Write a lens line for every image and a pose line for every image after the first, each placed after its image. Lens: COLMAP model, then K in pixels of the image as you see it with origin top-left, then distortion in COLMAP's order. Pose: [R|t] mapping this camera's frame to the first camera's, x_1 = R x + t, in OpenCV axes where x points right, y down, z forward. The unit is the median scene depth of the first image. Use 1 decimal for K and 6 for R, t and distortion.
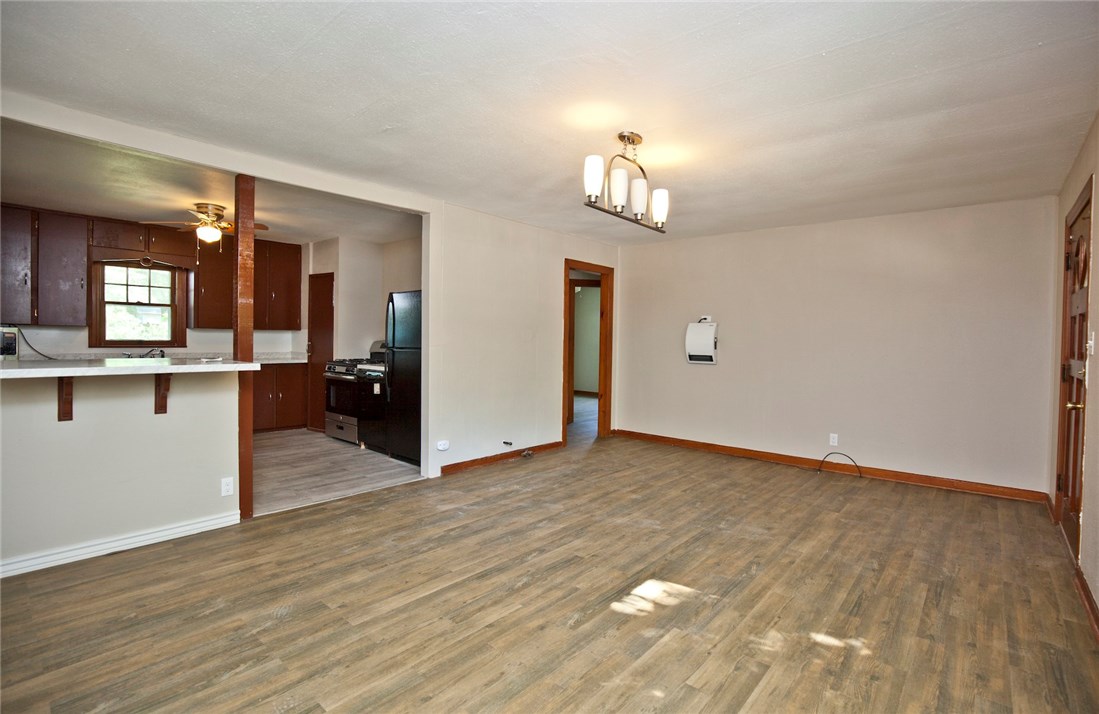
lens RADIAL K [[508.8, 0, 554.8], [0, 508.8, 350.6], [0, 0, 1]] dist [-0.032420, 0.006141]
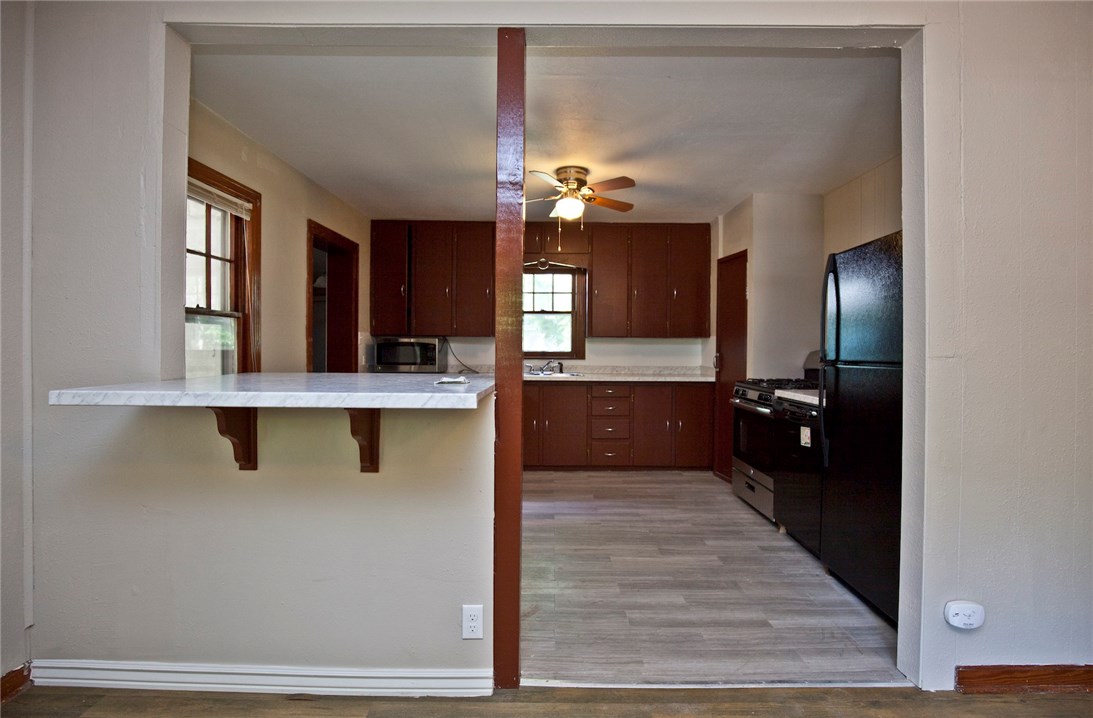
lens RADIAL K [[504.5, 0, 556.5], [0, 504.5, 353.4], [0, 0, 1]] dist [-0.027093, 0.003088]
pose [[0.659076, -0.003482, -0.752069, -0.172612], [-0.013718, 0.999767, -0.016650, -0.002044], [0.751951, 0.021291, 0.658875, 0.624480]]
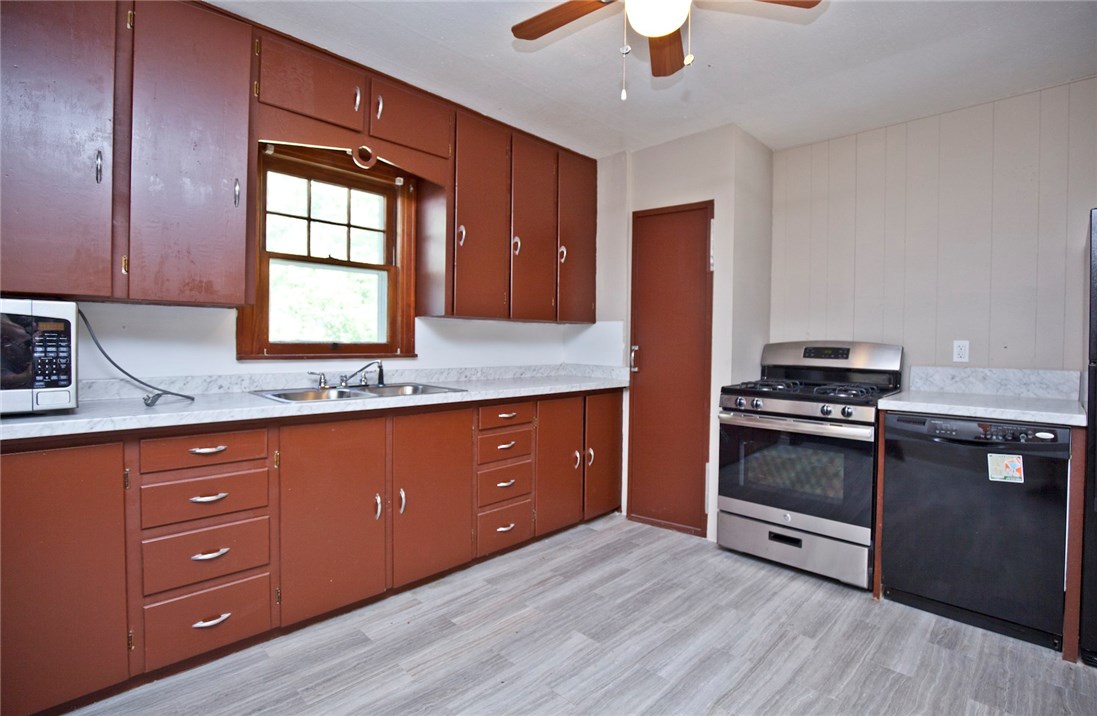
lens RADIAL K [[507.8, 0, 559.4], [0, 507.8, 348.9], [0, 0, 1]] dist [-0.032420, 0.006141]
pose [[0.998702, -0.001614, -0.050913, -0.941923], [0.001191, 0.999965, -0.008338, -0.016481], [0.050925, 0.008266, 0.998668, 0.864553]]
